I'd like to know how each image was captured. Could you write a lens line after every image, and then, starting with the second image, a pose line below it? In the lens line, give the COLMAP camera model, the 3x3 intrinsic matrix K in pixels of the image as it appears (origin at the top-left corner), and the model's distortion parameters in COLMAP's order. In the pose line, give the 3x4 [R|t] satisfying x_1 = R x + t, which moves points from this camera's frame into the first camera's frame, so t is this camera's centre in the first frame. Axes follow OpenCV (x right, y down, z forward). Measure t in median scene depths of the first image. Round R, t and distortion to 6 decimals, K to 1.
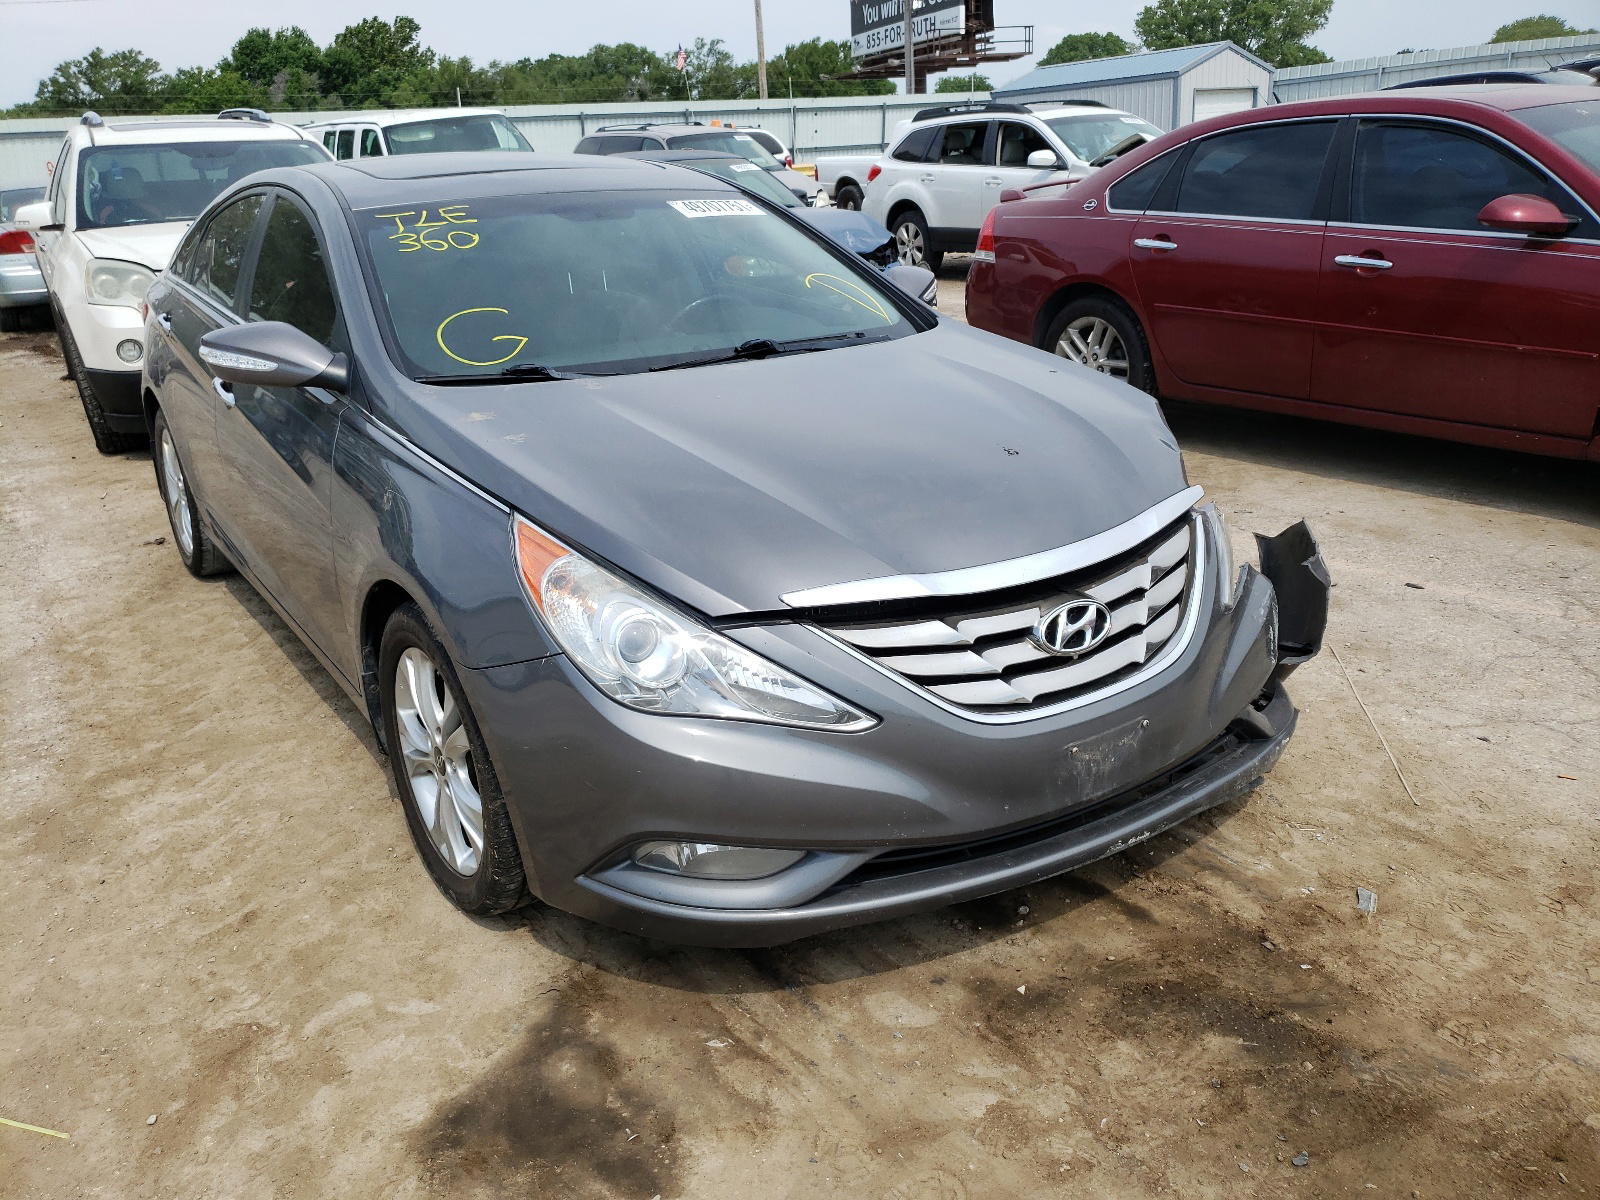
lens RADIAL K [[1196.4, 0, 790.1], [0, 1196.4, 587.1], [0, 0, 1]] dist [0.015305, 0.006987]
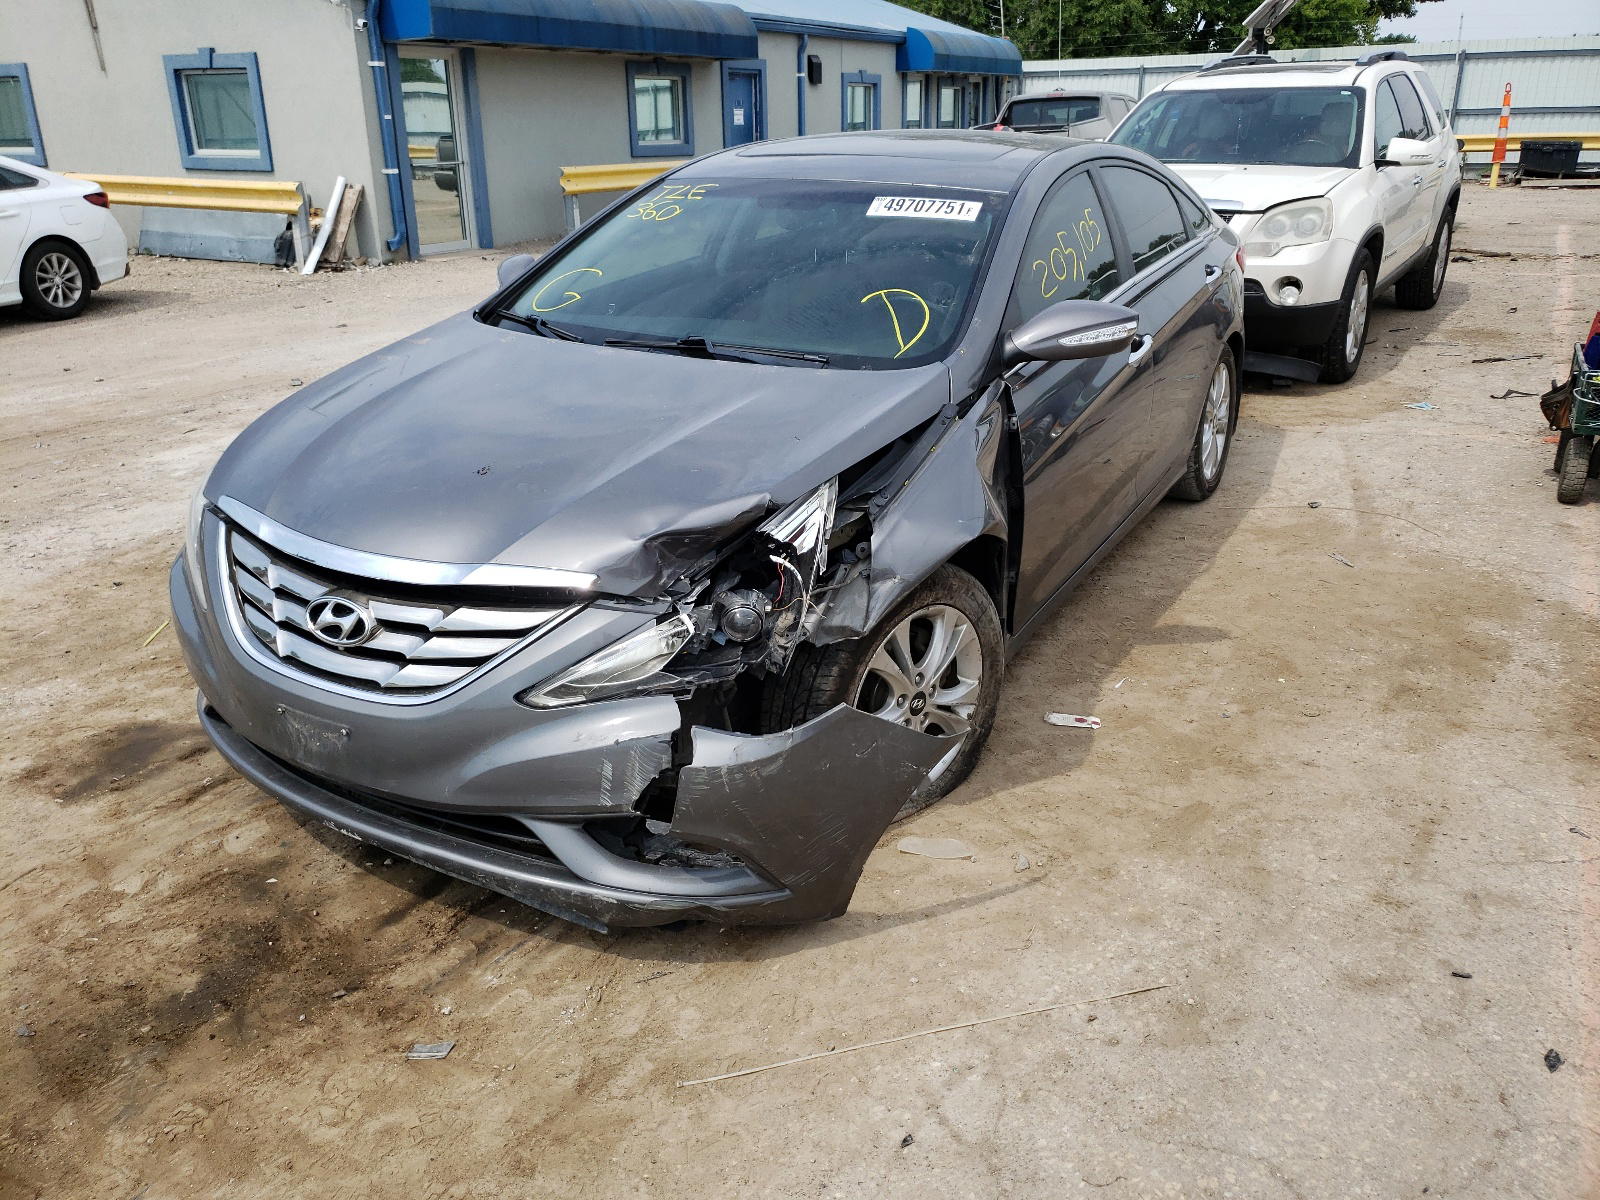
lens RADIAL K [[1196.4, 0, 757.4], [0, 1196.4, 575.7], [0, 0, 1]] dist [0.015305, 0.006987]
pose [[0.445208, 0.359744, -0.819985, 1.274974], [-0.298533, 0.922987, 0.242845, -0.380843], [0.844197, 0.136676, 0.518316, 0.737838]]
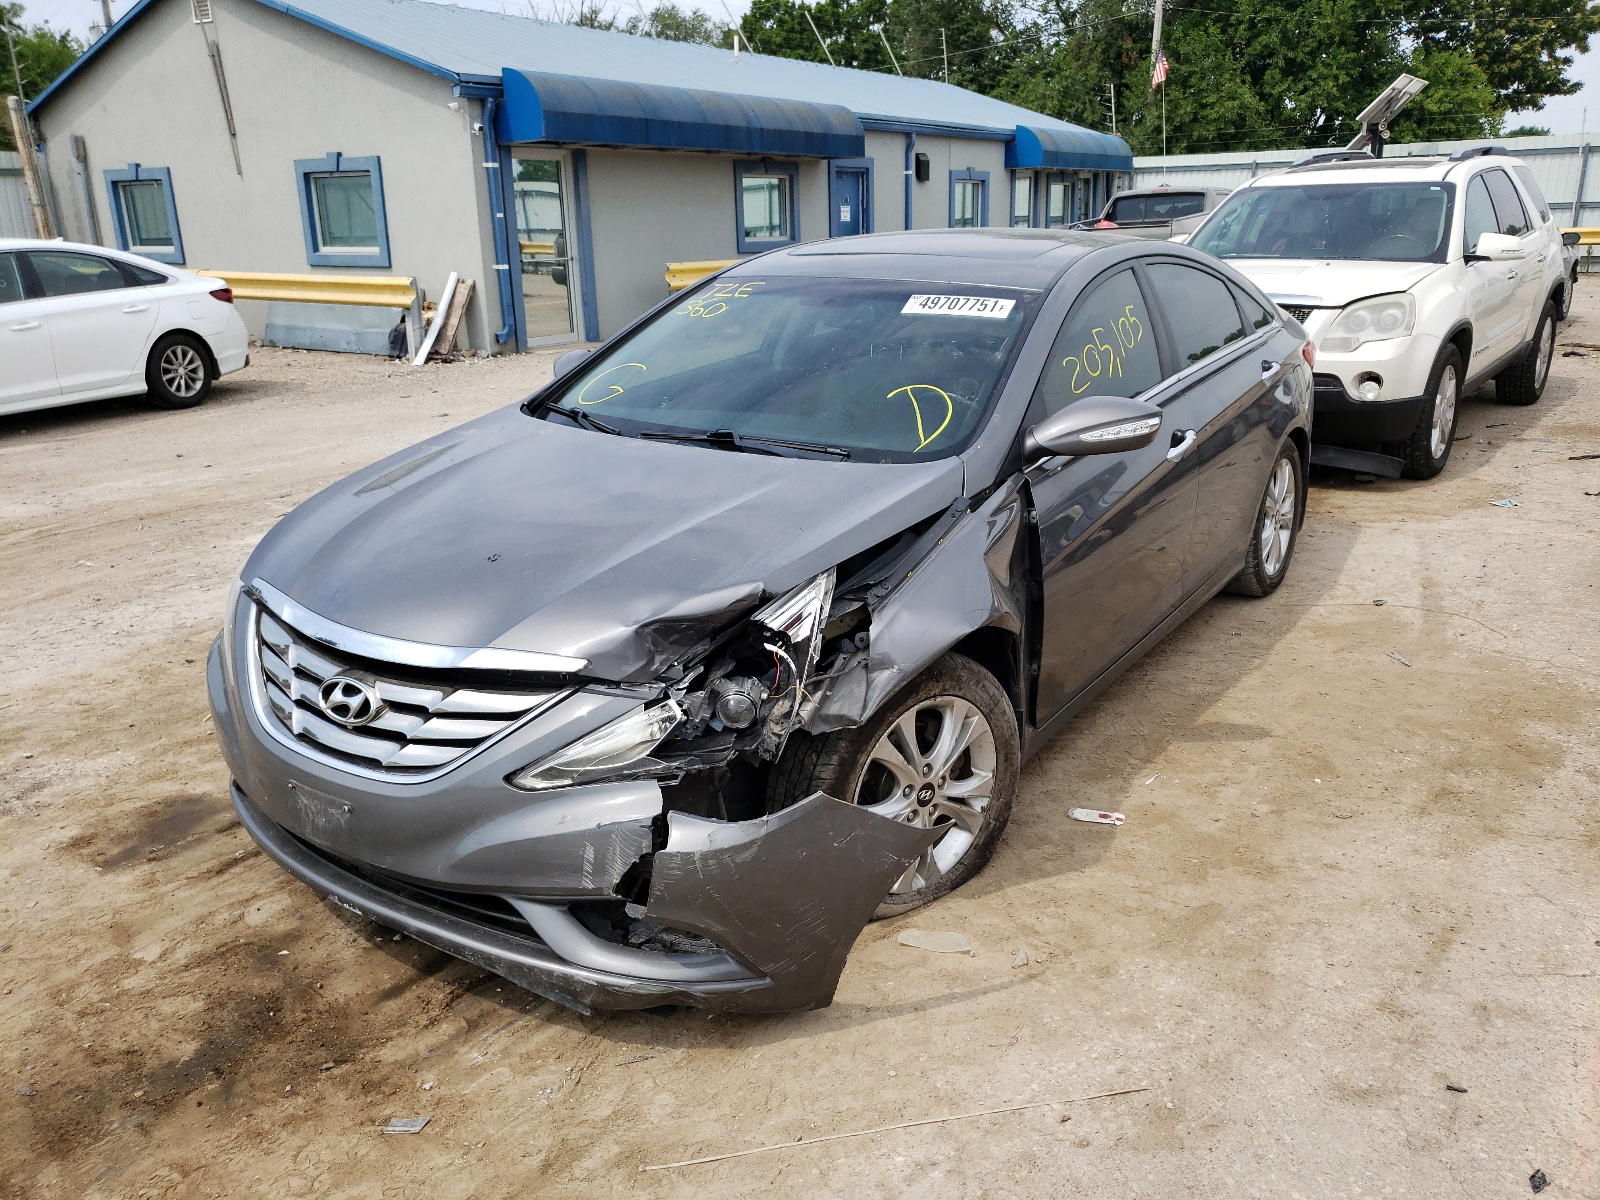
lens RADIAL K [[1196.4, 0, 795.9], [0, 1196.4, 607.8], [0, 0, 1]] dist [0.015305, 0.006987]
pose [[0.390634, 0.327082, -0.860478, 1.335507], [-0.300403, 0.928869, 0.216704, -0.417405], [0.870151, 0.173838, 0.461104, 0.818262]]
